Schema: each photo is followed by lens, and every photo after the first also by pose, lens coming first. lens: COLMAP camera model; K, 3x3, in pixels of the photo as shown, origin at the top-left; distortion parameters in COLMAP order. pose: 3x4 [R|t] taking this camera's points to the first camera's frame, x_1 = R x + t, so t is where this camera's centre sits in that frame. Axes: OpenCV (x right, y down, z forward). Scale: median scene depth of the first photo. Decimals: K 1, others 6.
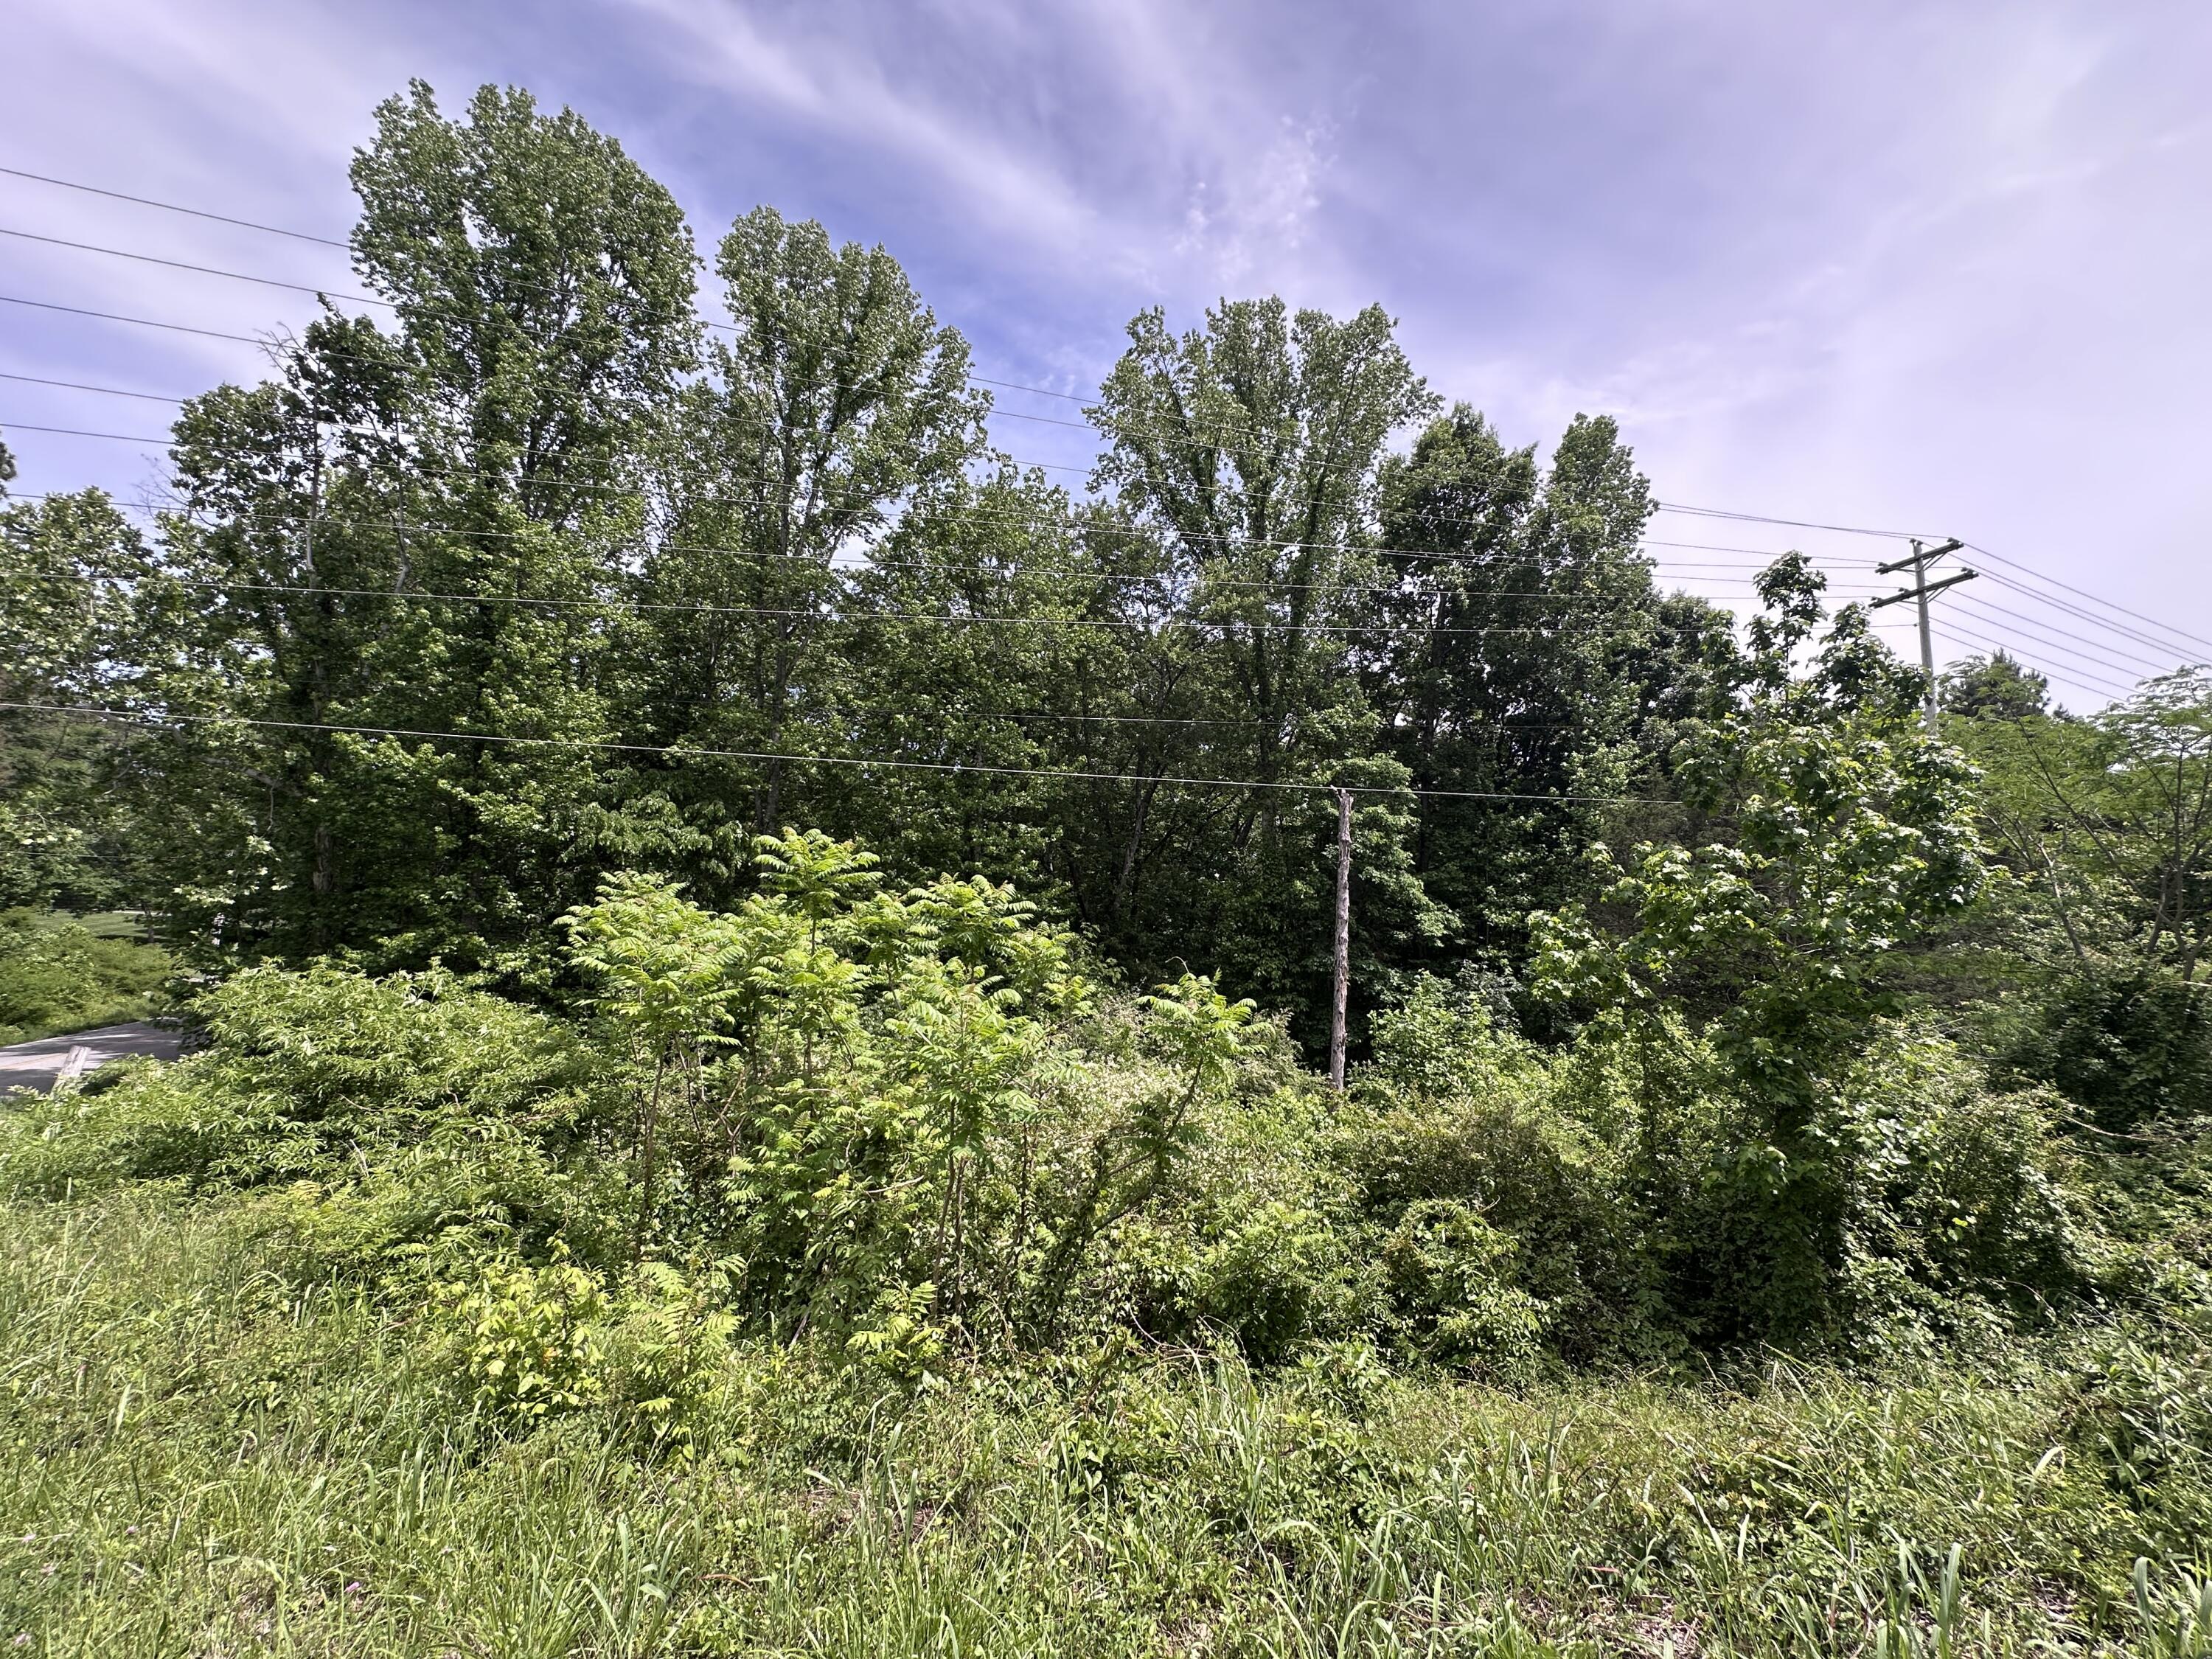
lens RADIAL K [[919.6, 0, 1106.0], [0, 919.6, 829.5], [0, 0, 1]] dist [0.024237, -0.000663]
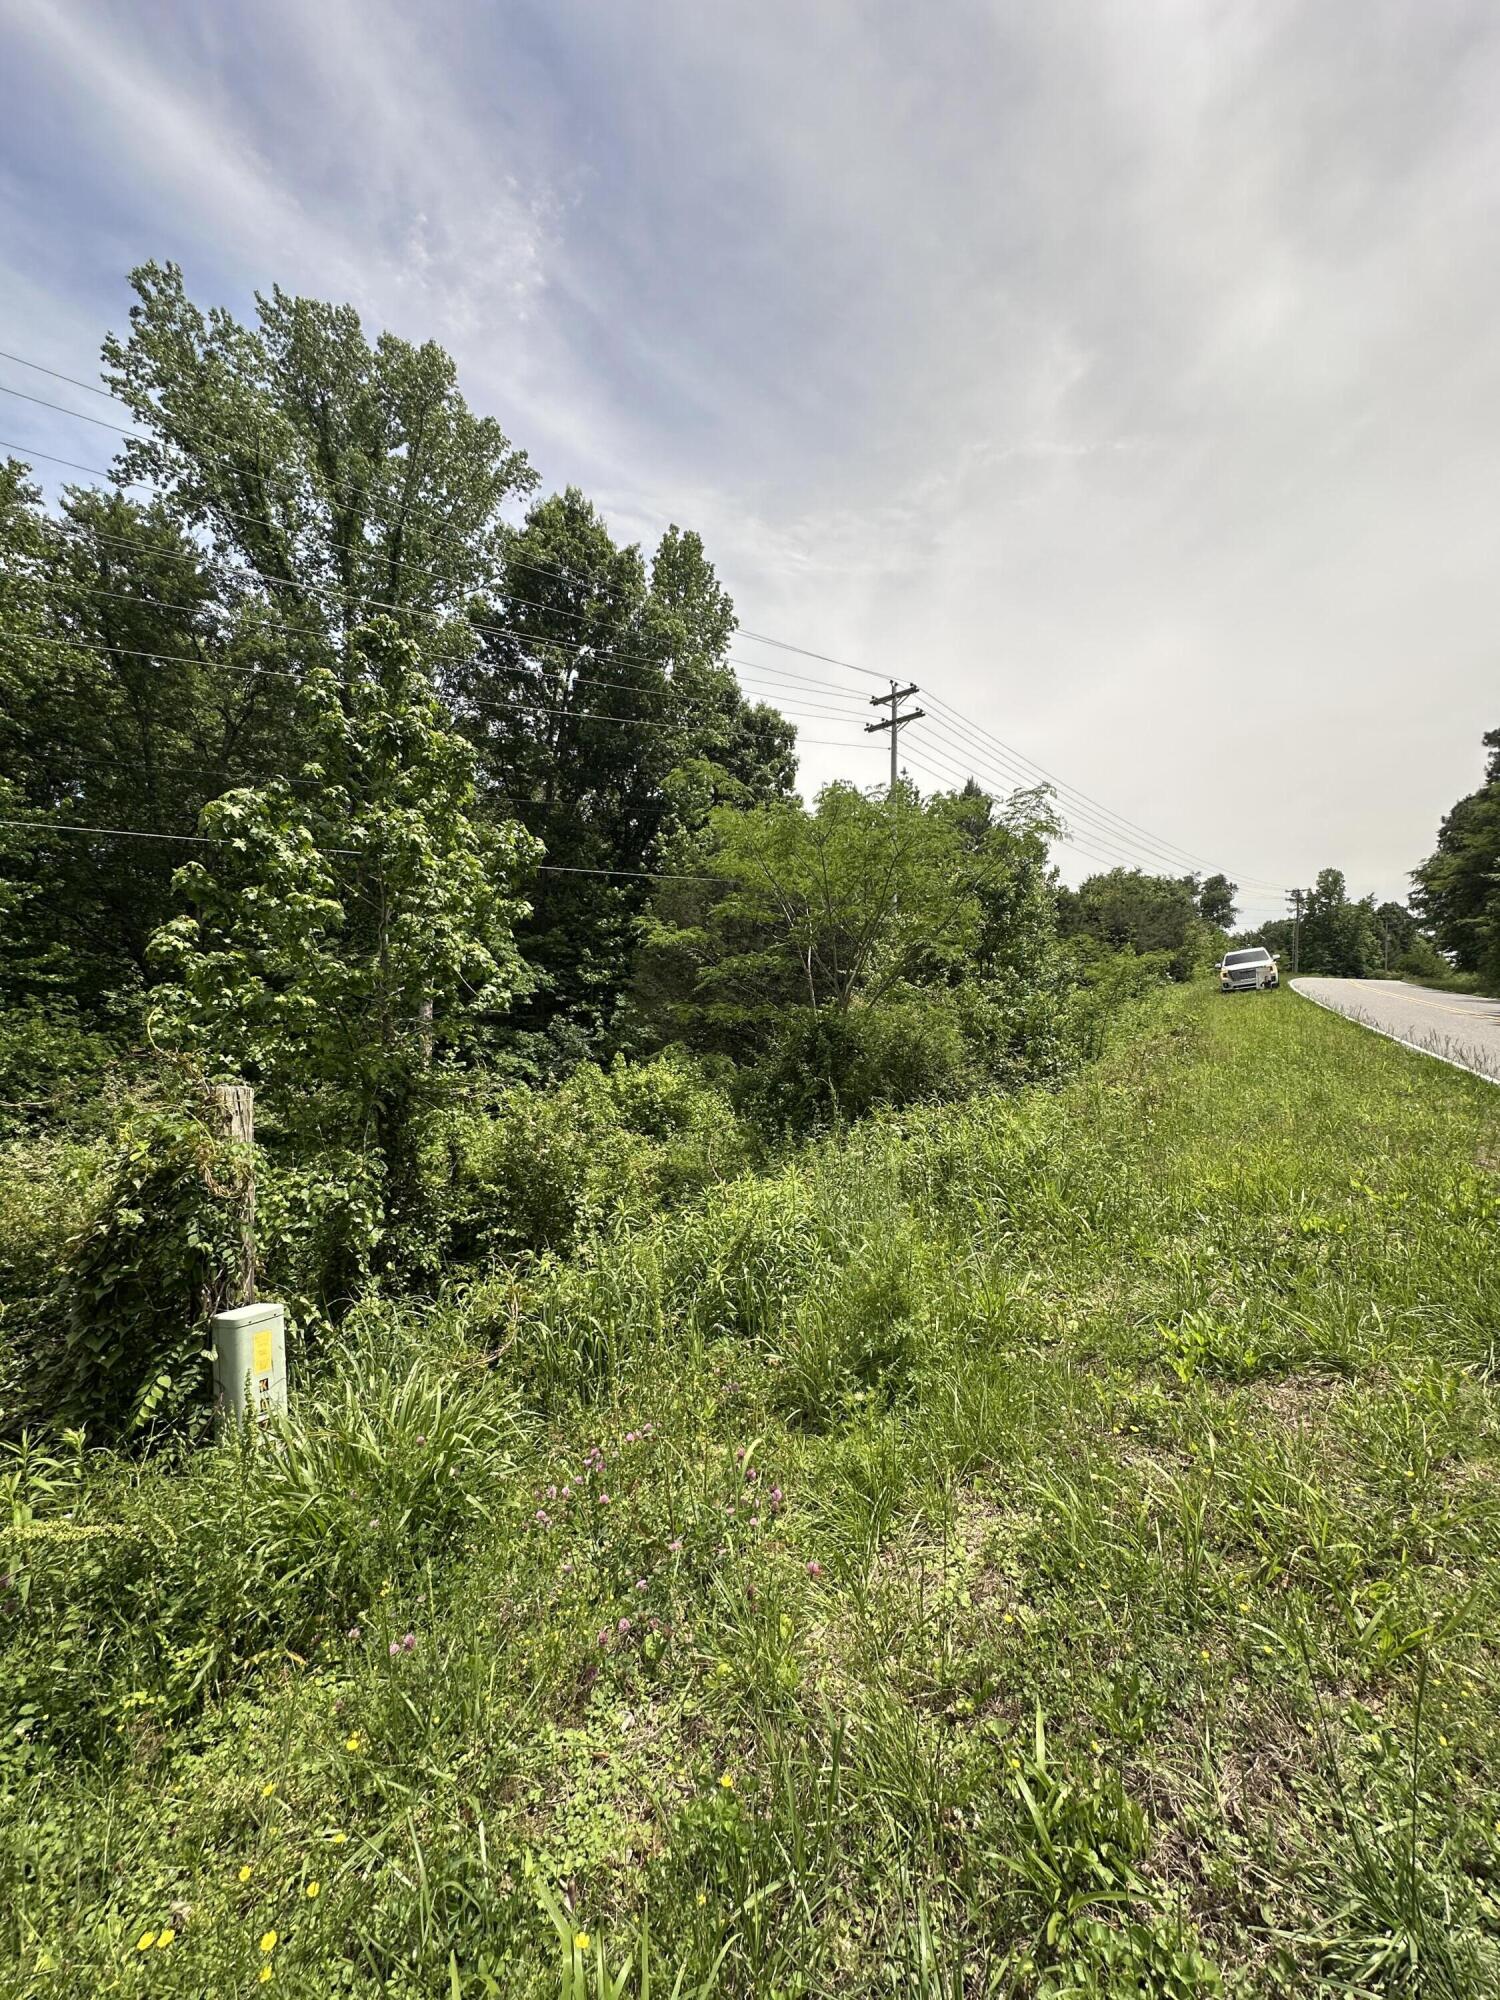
lens RADIAL K [[805.6, 0, 750.0], [0, 805.6, 1000.0], [0, 0, 1]] dist [0.000503, -0.000149]
pose [[0.907854, -0.022977, 0.418656, 0.175851], [-0.030788, 0.992148, 0.121217, -0.001400], [-0.418154, -0.122937, 0.900019, 0.026027]]
